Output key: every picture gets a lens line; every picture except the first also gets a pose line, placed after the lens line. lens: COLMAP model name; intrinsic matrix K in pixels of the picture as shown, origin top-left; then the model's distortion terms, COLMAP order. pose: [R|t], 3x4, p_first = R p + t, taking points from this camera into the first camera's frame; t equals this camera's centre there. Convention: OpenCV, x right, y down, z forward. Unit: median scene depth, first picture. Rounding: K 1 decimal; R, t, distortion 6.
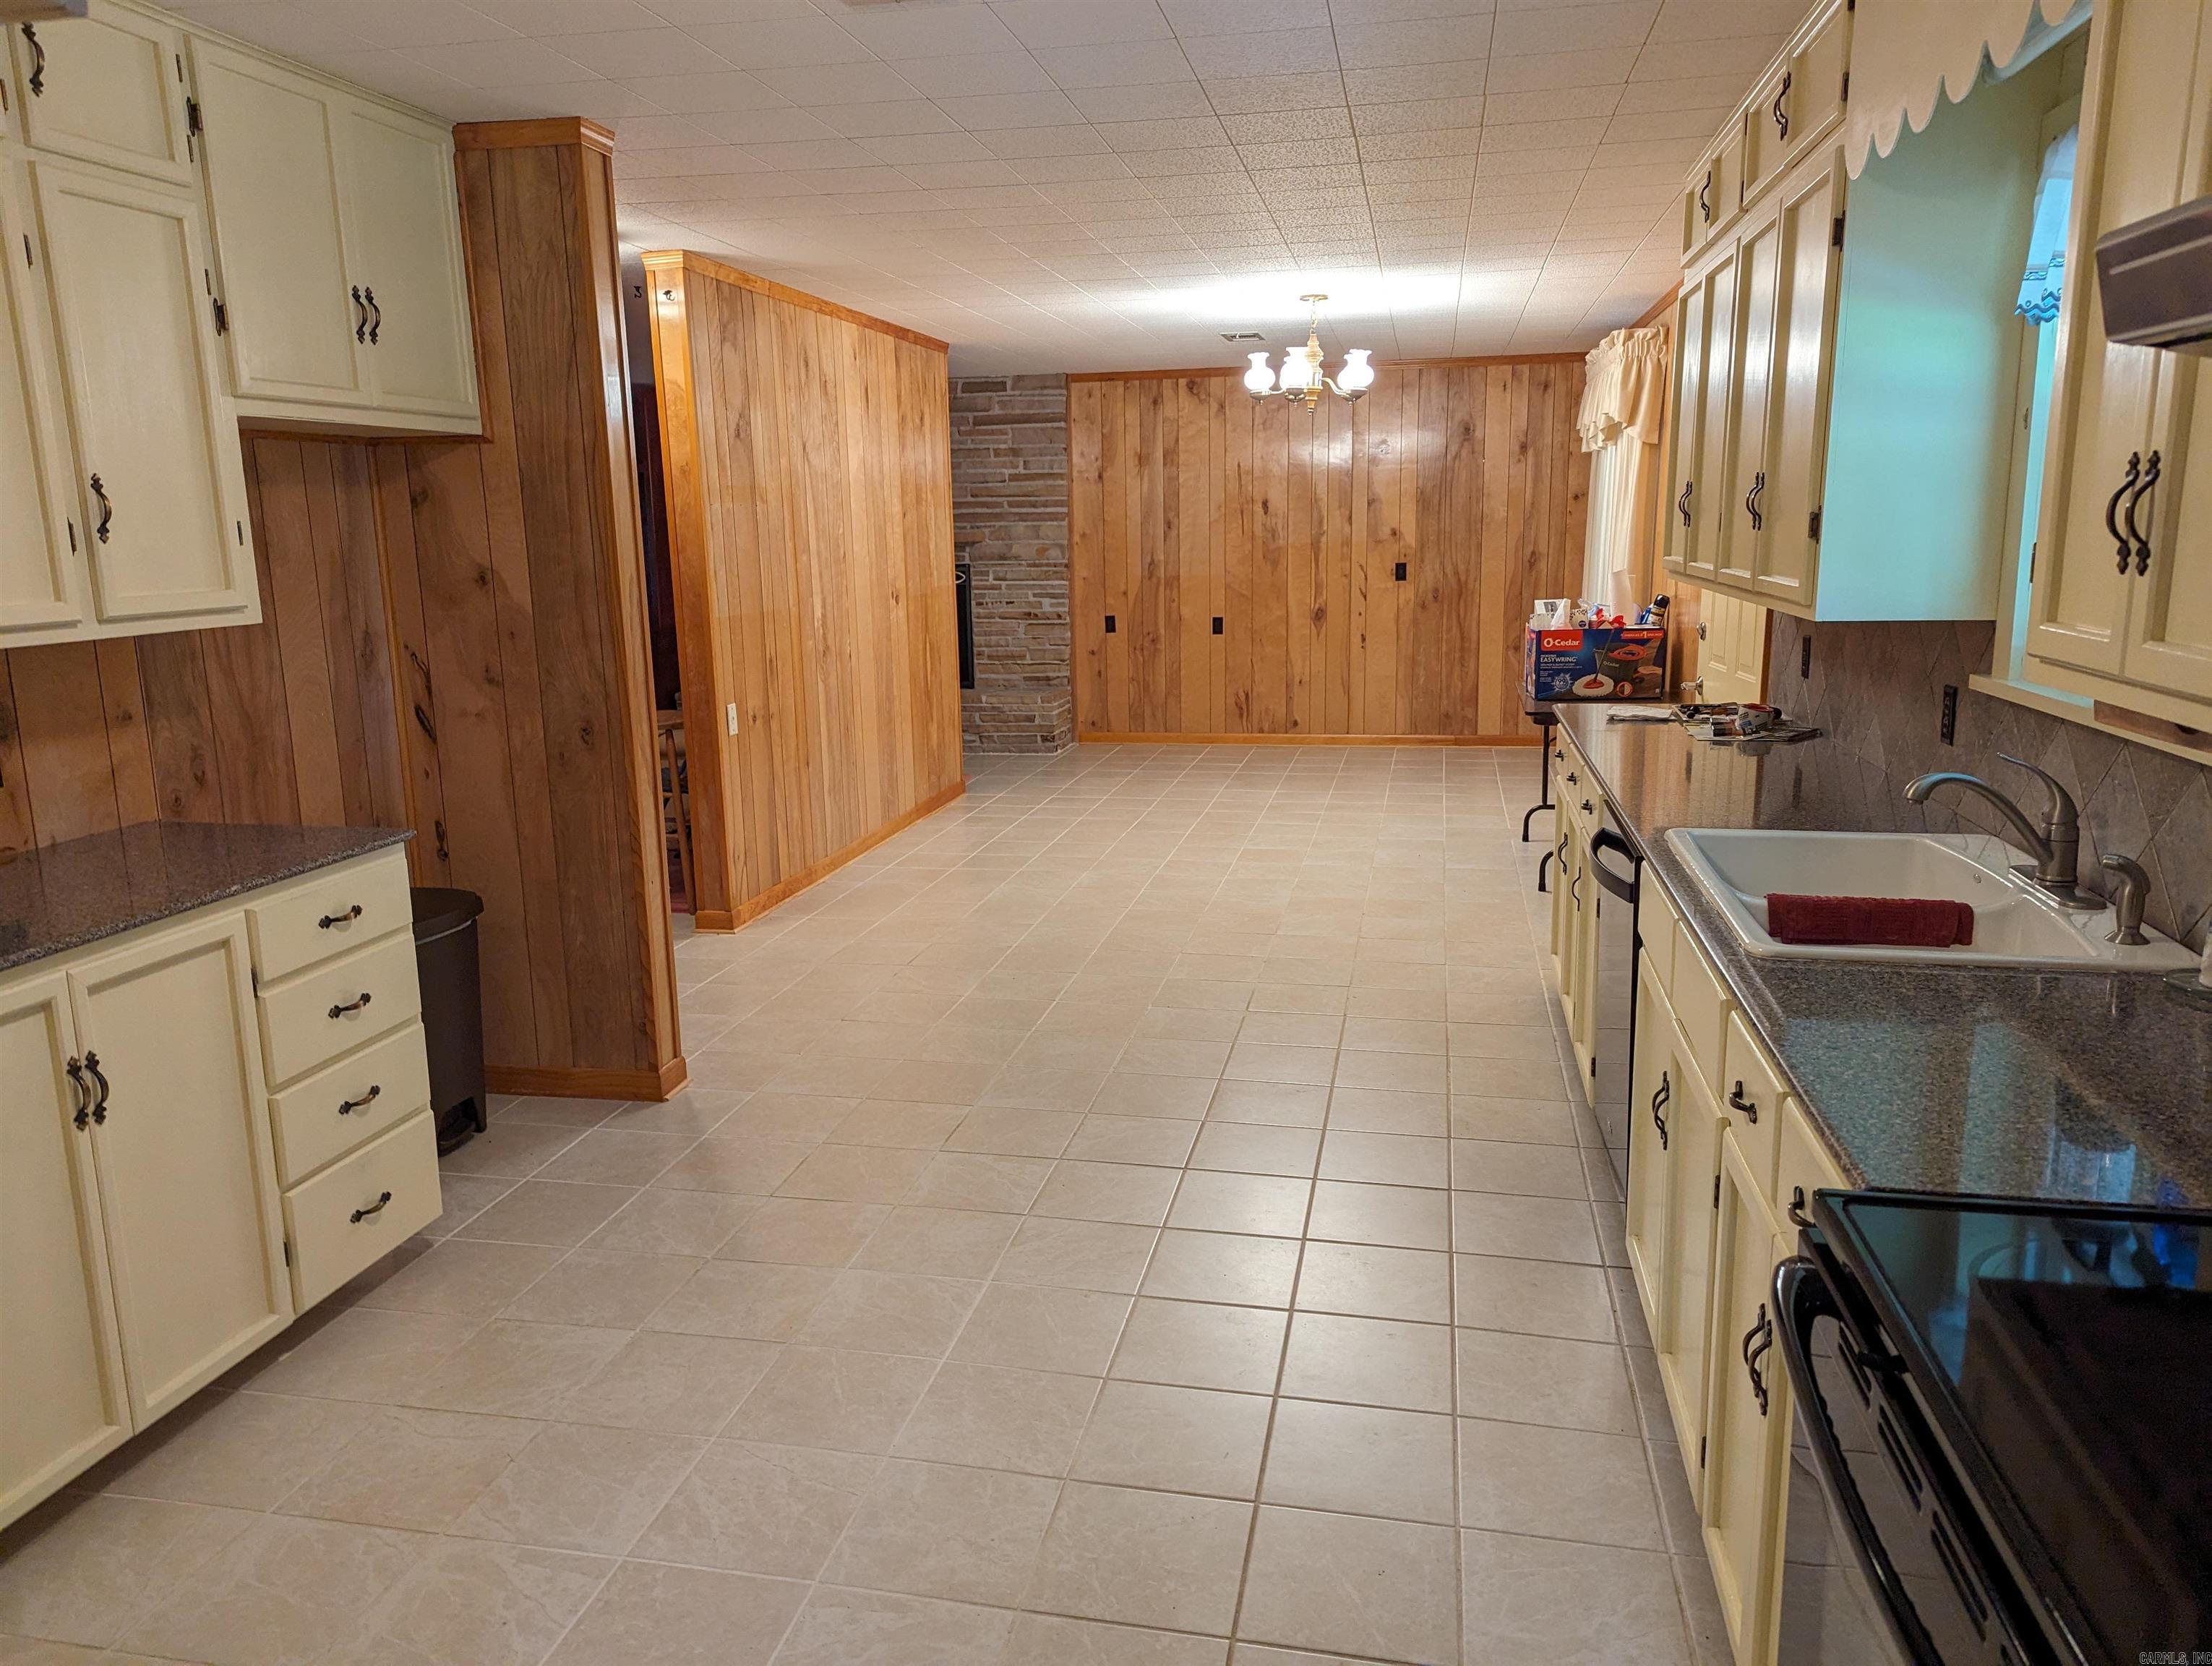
lens RADIAL K [[1551.4, 0, 1105.7], [0, 1551.4, 819.9], [0, 0, 1]] dist [0.059078, -0.057879]
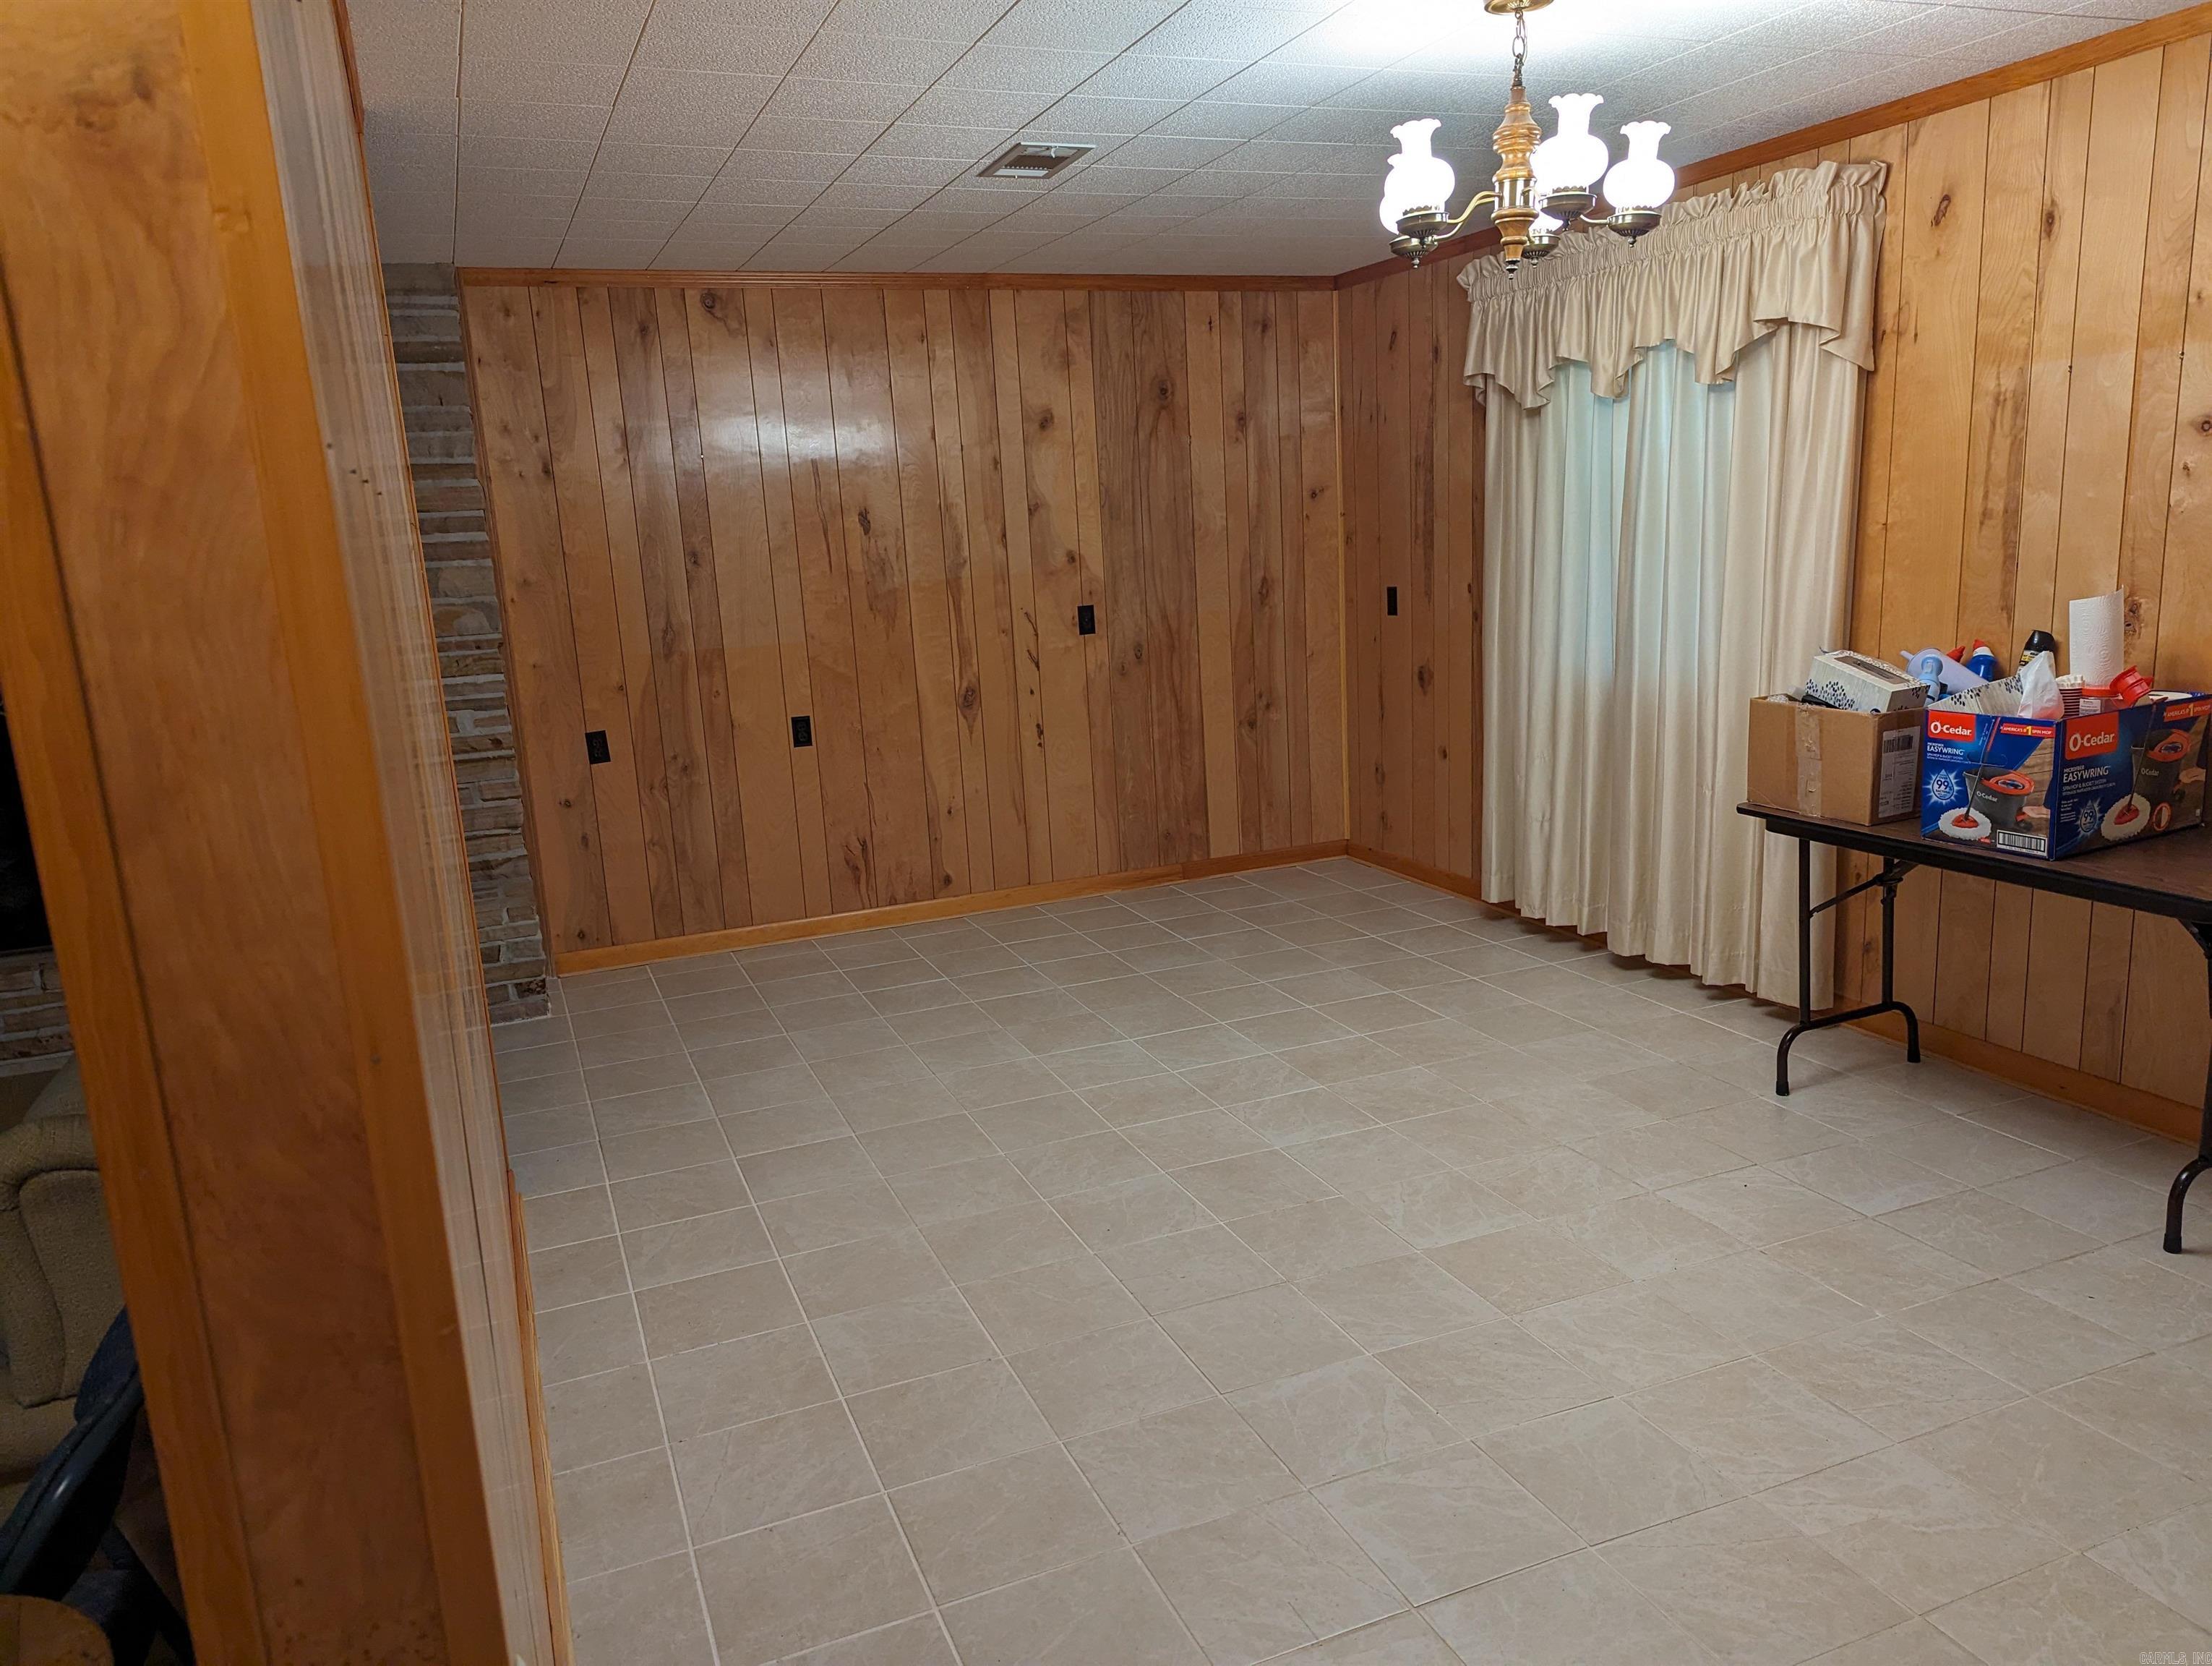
lens RADIAL K [[1551.4, 0, 1115.5], [0, 1551.4, 844.4], [0, 0, 1]] dist [0.059078, -0.057879]
pose [[0.827086, -0.139283, 0.544545, -0.150892], [0.143165, 0.989061, 0.035533, -0.089444], [-0.543537, 0.048571, 0.837979, 0.469353]]
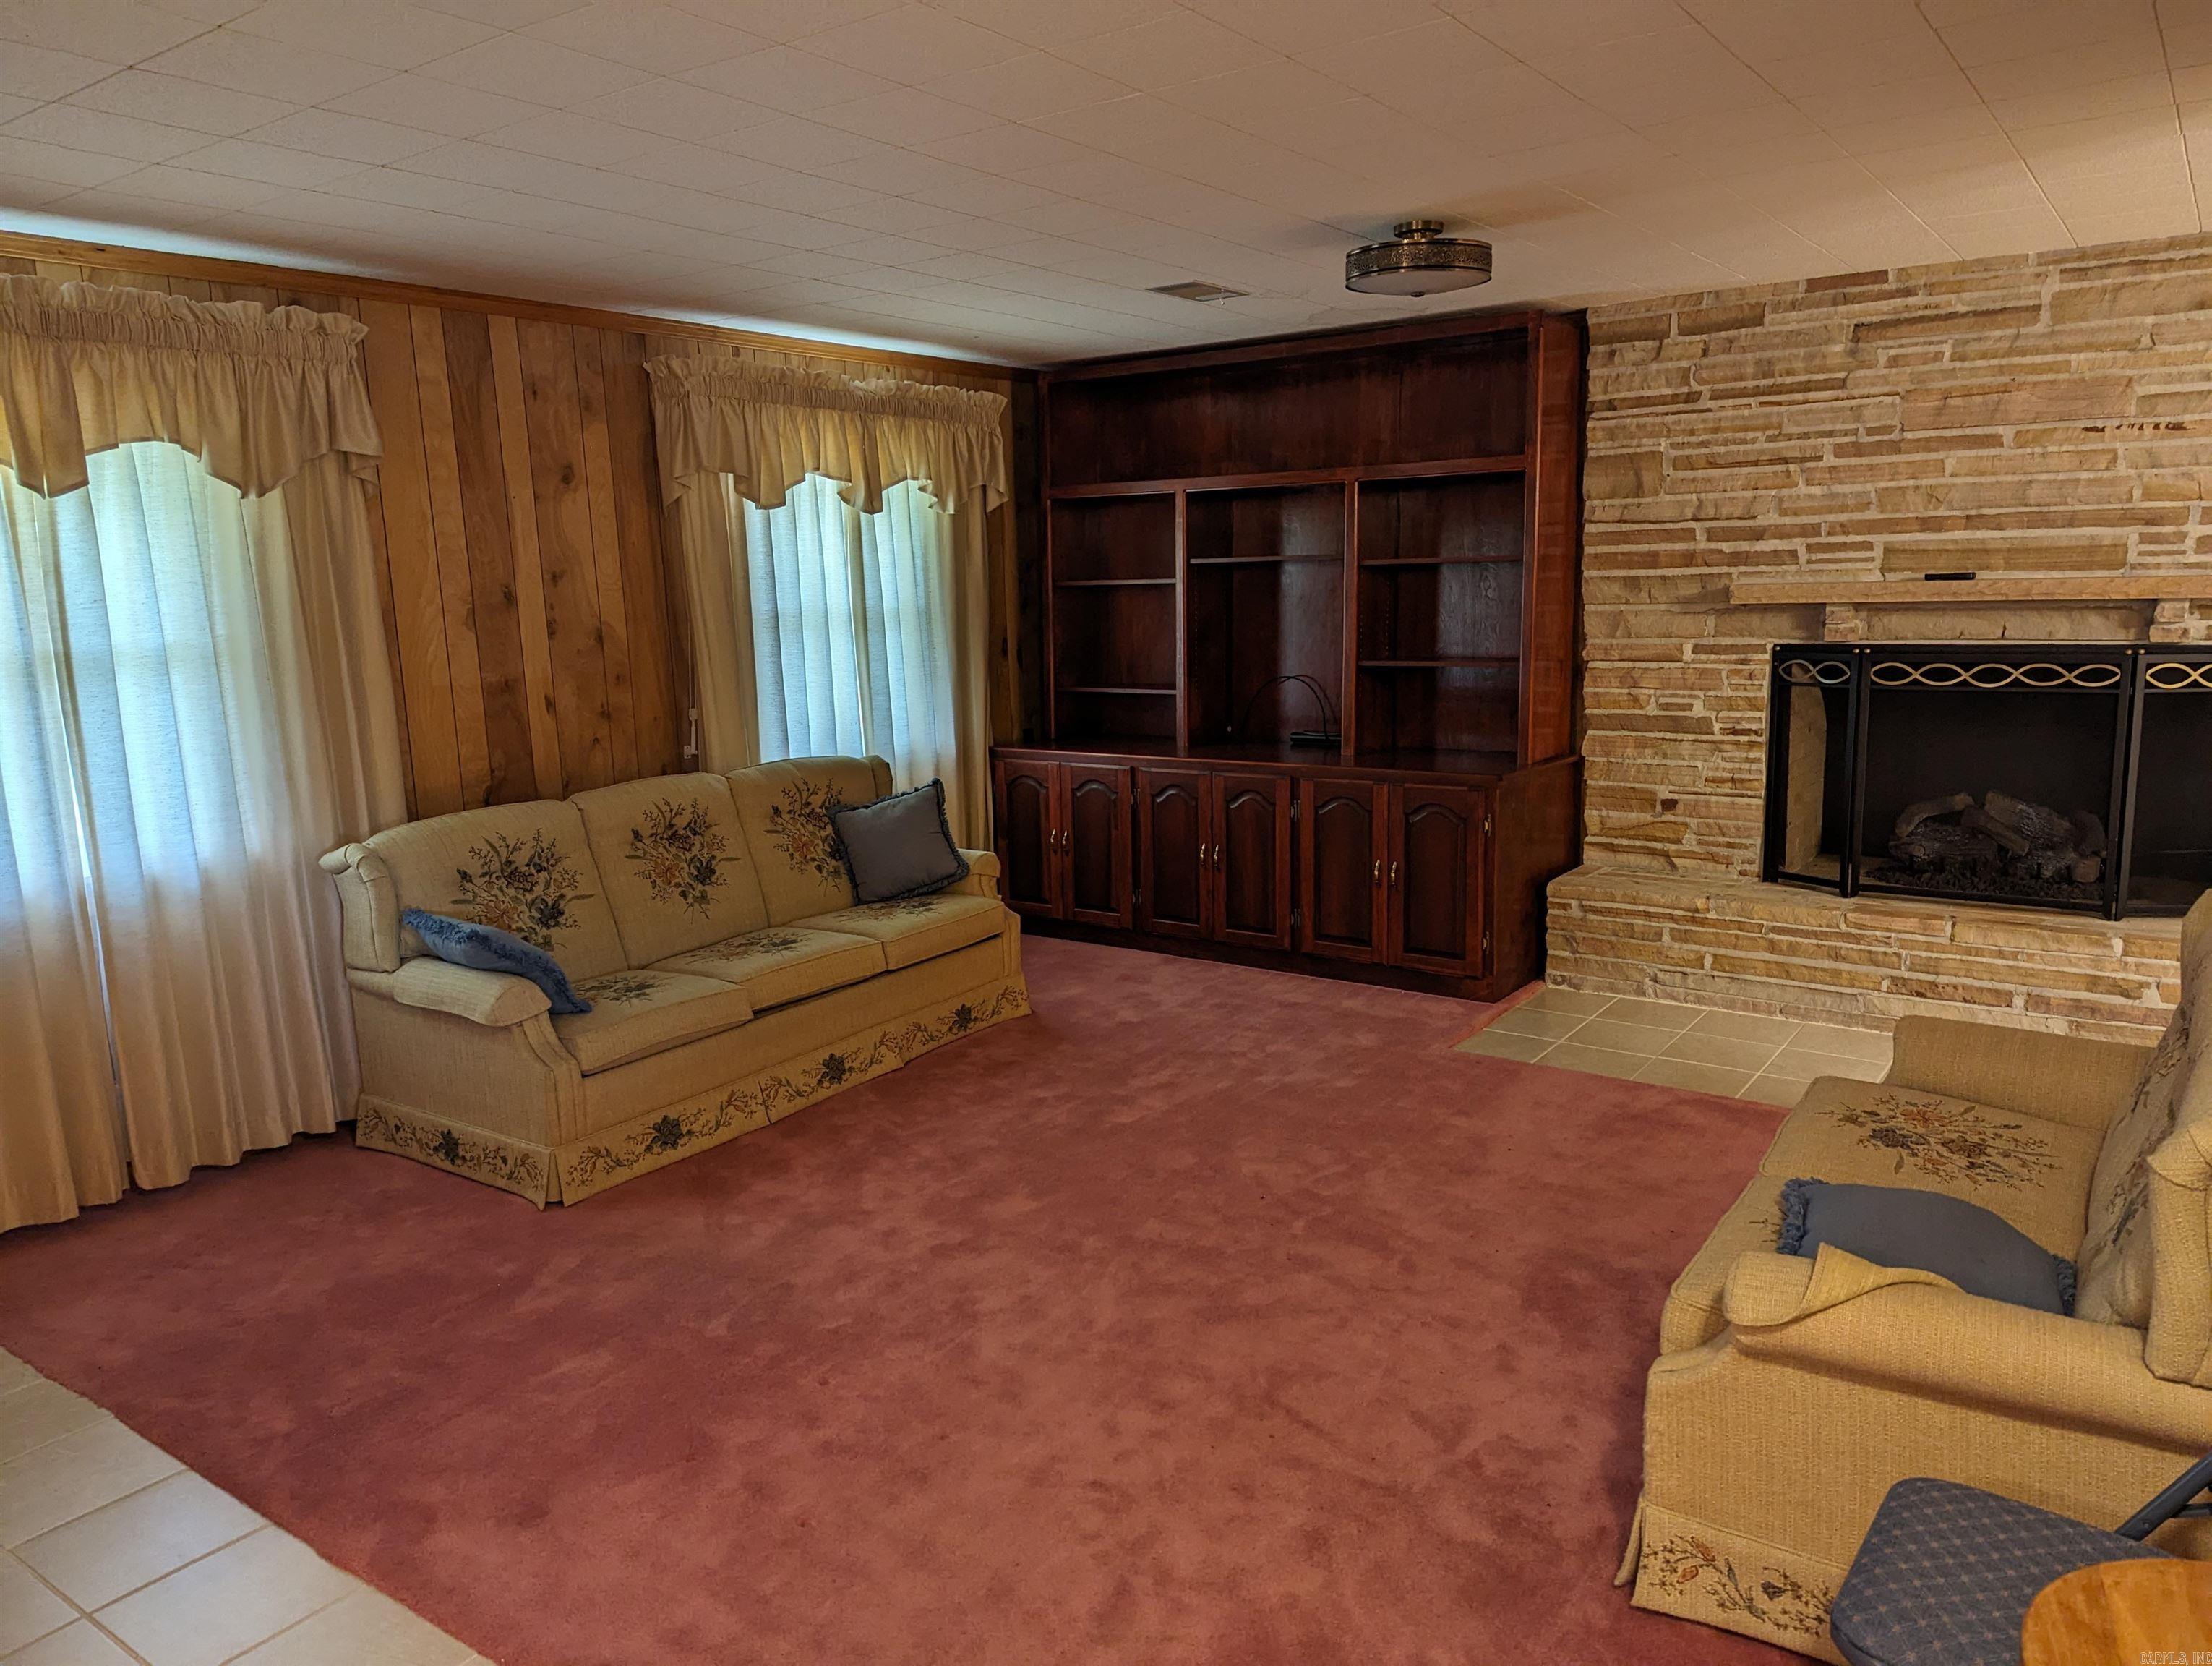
lens RADIAL K [[1551.4, 0, 1105.8], [0, 1551.4, 843.8], [0, 0, 1]] dist [0.059078, -0.057879]
pose [[0.911031, 0.061276, -0.407759, -0.207694], [-0.065533, 0.997844, 0.003533, -0.090641], [0.407096, 0.023503, 0.913083, 0.469266]]
